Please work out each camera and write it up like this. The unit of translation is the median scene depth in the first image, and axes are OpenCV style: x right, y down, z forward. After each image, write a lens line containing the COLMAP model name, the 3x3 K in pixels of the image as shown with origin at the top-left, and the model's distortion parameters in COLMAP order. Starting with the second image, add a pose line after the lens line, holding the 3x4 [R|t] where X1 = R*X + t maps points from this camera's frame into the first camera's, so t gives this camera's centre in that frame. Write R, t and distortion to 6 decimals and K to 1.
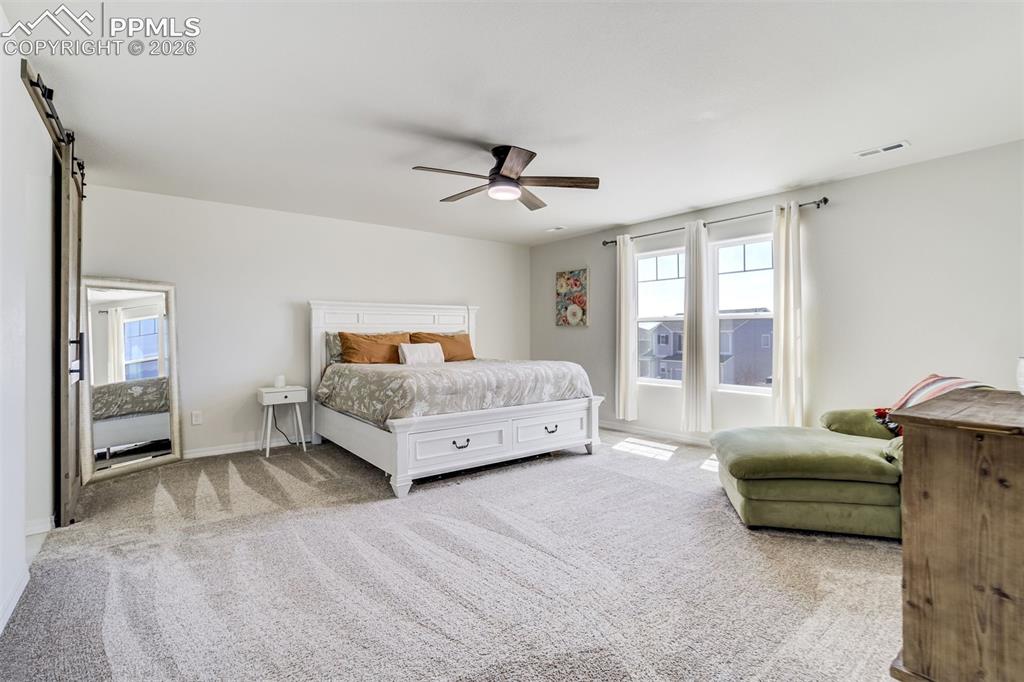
lens RADIAL K [[491.0, 0, 509.6], [0, 491.0, 336.5], [0, 0, 1]] dist [-0.003869, 0.000369]
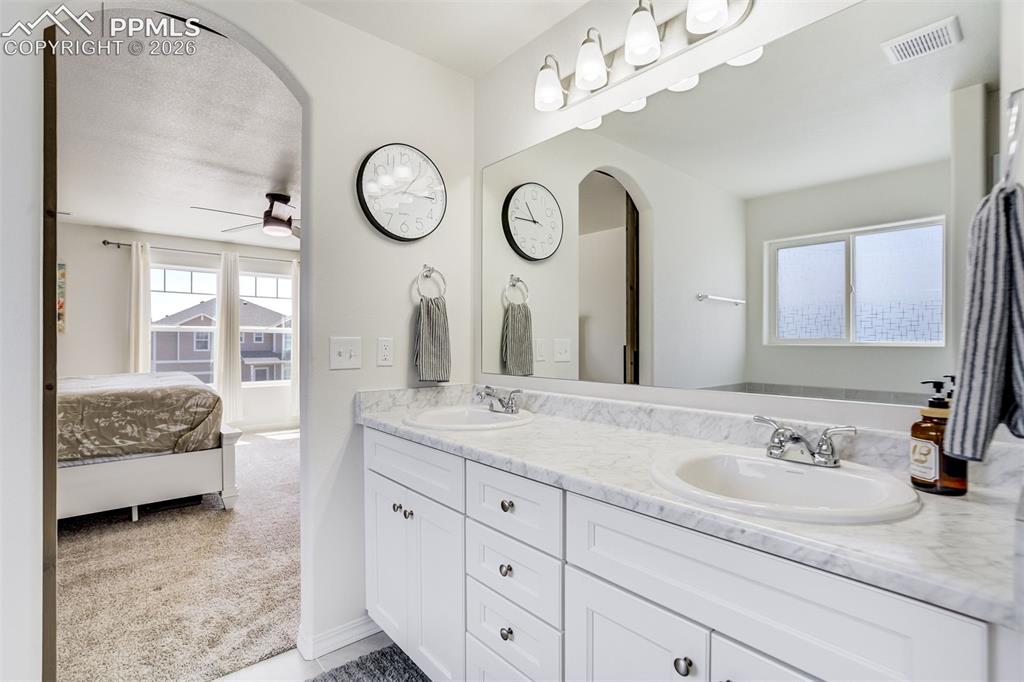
lens RADIAL K [[491.0, 0, 509.6], [0, 491.0, 336.5], [0, 0, 1]] dist [-0.003869, 0.000369]
pose [[-0.063109, 0.010804, 0.997948, -0.723798], [0.002301, 0.999940, -0.010680, -0.003157], [-0.998004, 0.001622, -0.063130, 0.289671]]
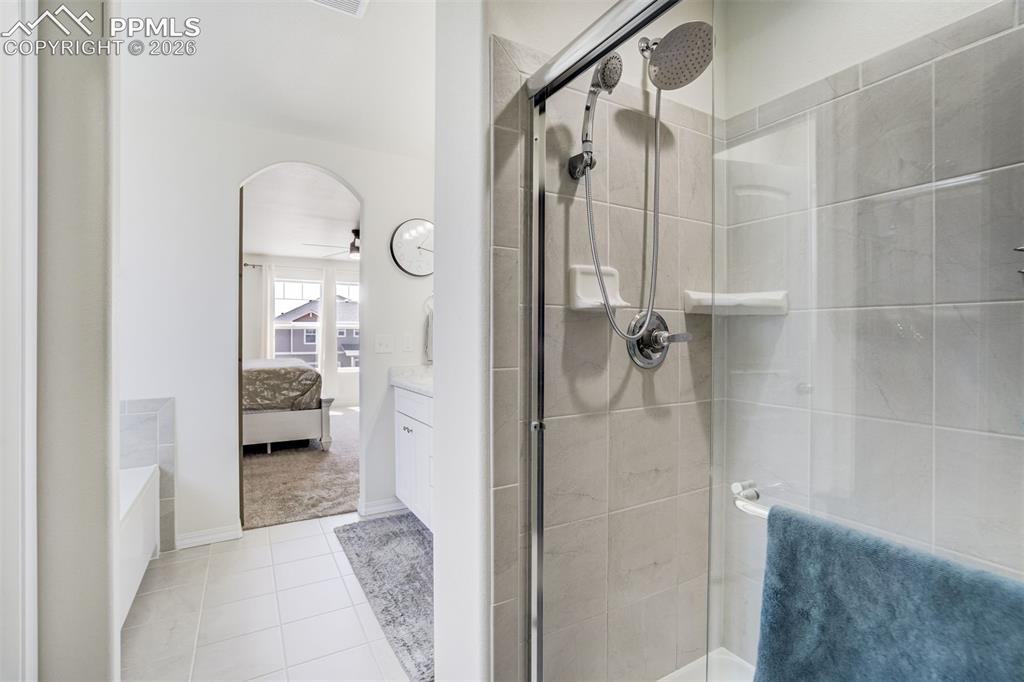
lens RADIAL K [[491.0, 0, 509.6], [0, 491.0, 336.5], [0, 0, 1]] dist [-0.003869, 0.000369]
pose [[0.112298, 0.000336, 0.993674, -0.927004], [-0.000892, 1.000000, -0.000237, -0.004264], [-0.993674, -0.000860, 0.112299, 0.175803]]
